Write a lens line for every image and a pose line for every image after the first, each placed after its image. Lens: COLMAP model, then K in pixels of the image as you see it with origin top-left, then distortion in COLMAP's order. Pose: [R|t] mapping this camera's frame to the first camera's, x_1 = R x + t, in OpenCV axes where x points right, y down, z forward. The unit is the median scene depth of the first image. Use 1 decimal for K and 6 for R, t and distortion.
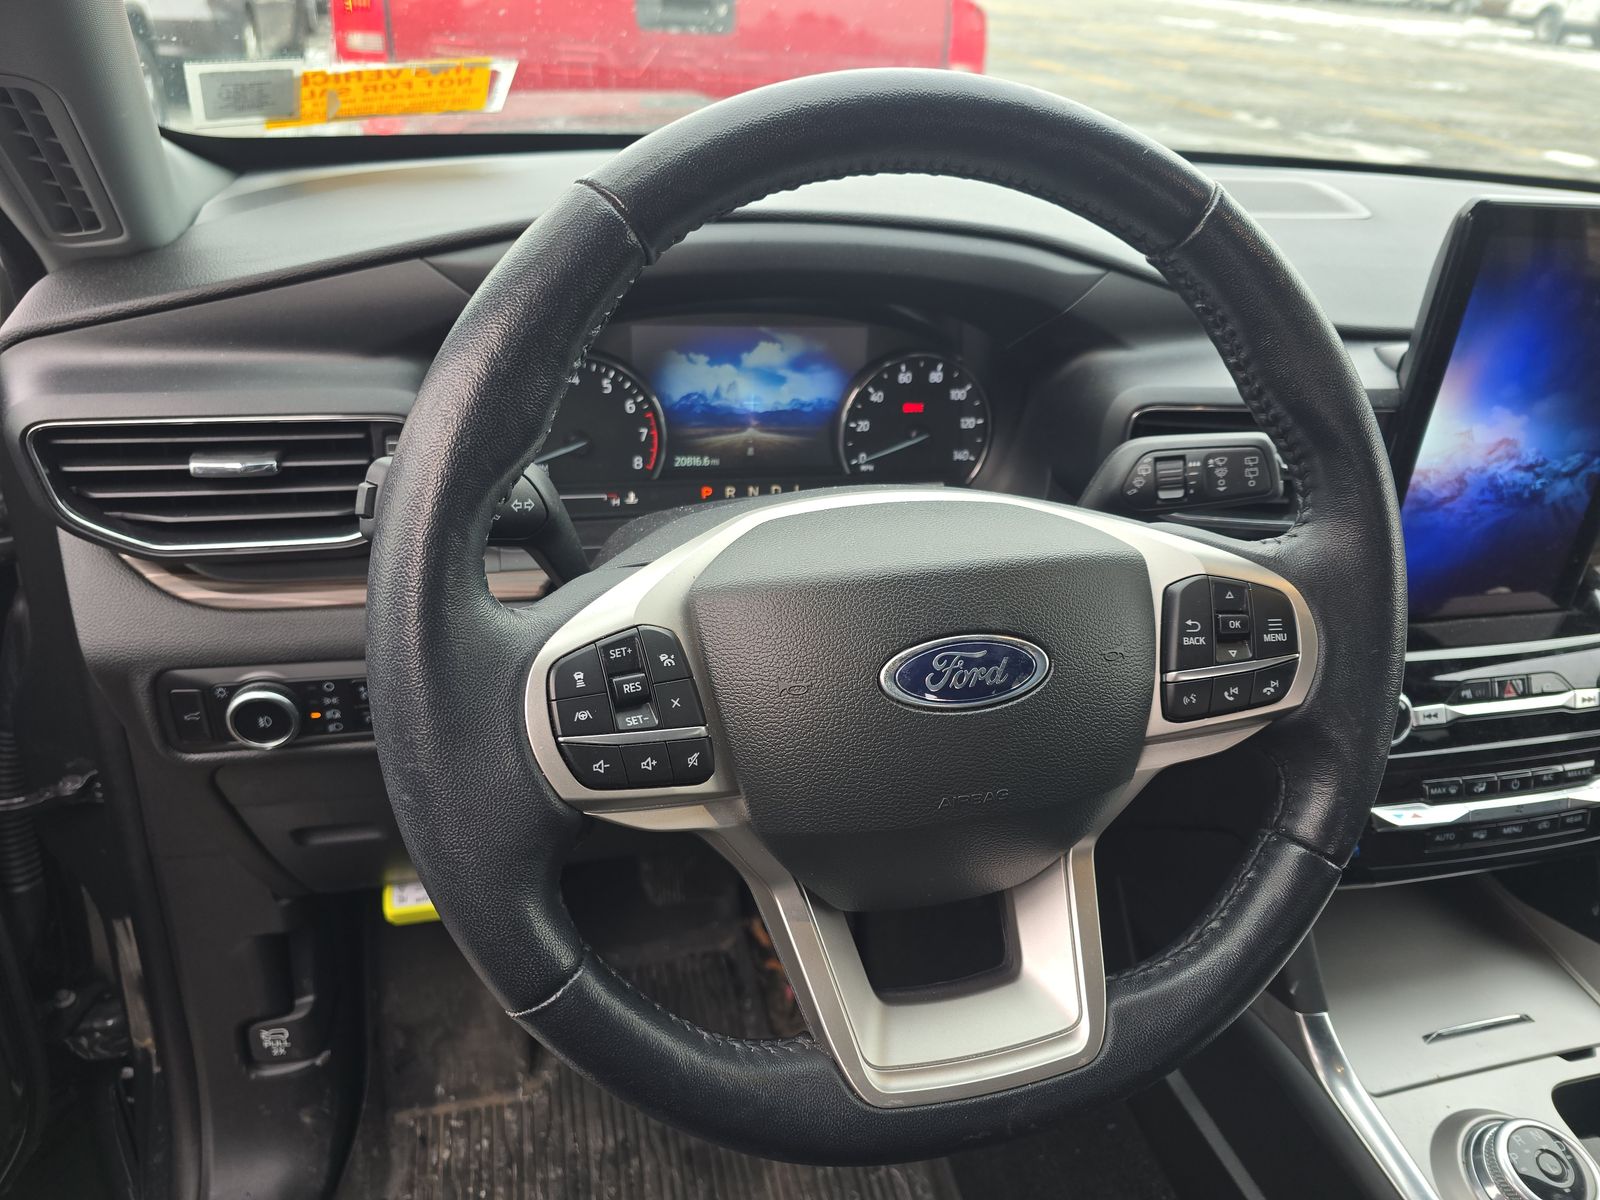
lens RADIAL K [[1107.0, 0, 807.0], [0, 1107.0, 600.7], [0, 0, 1]] dist [0.089929, -0.006046]
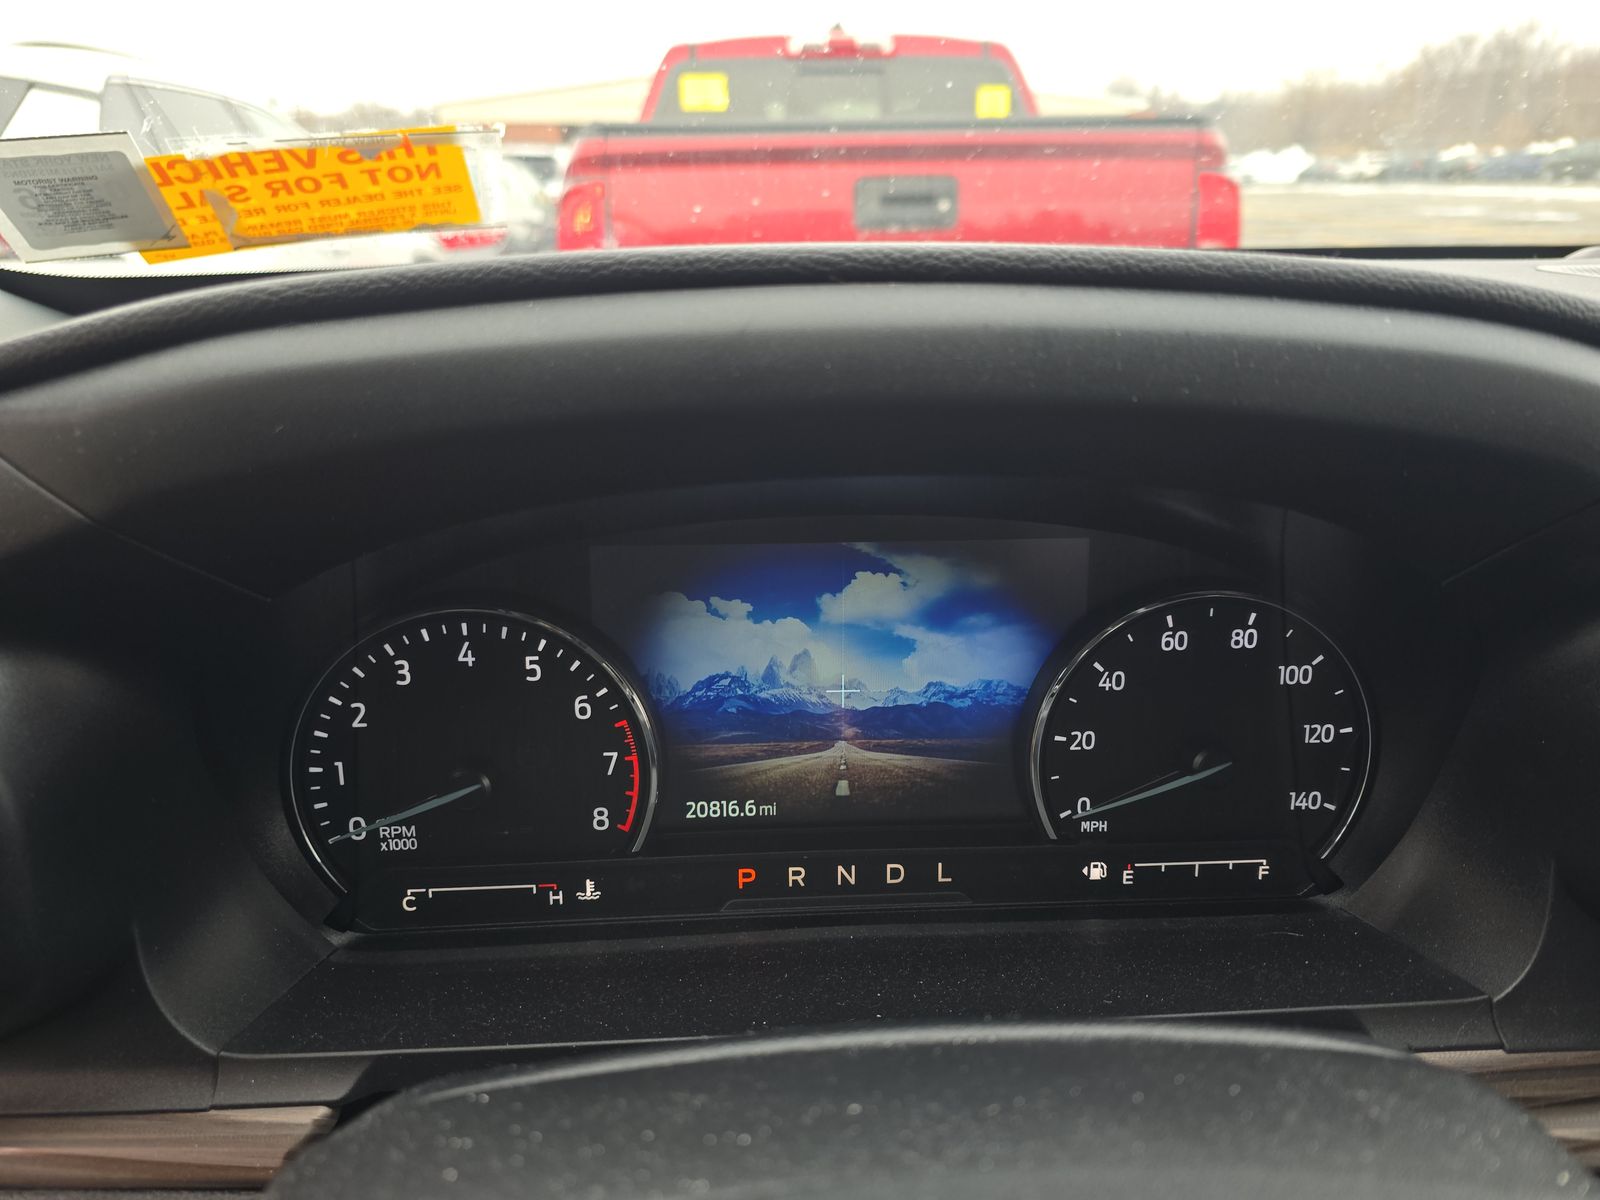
lens RADIAL K [[1107.0, 0, 805.7], [0, 1107.0, 588.3], [0, 0, 1]] dist [0.089929, -0.006046]
pose [[0.977373, -0.004280, -0.211482, 0.036992], [-0.033200, 0.984299, -0.173359, -0.138041], [0.208903, 0.176458, 0.961885, 0.519531]]
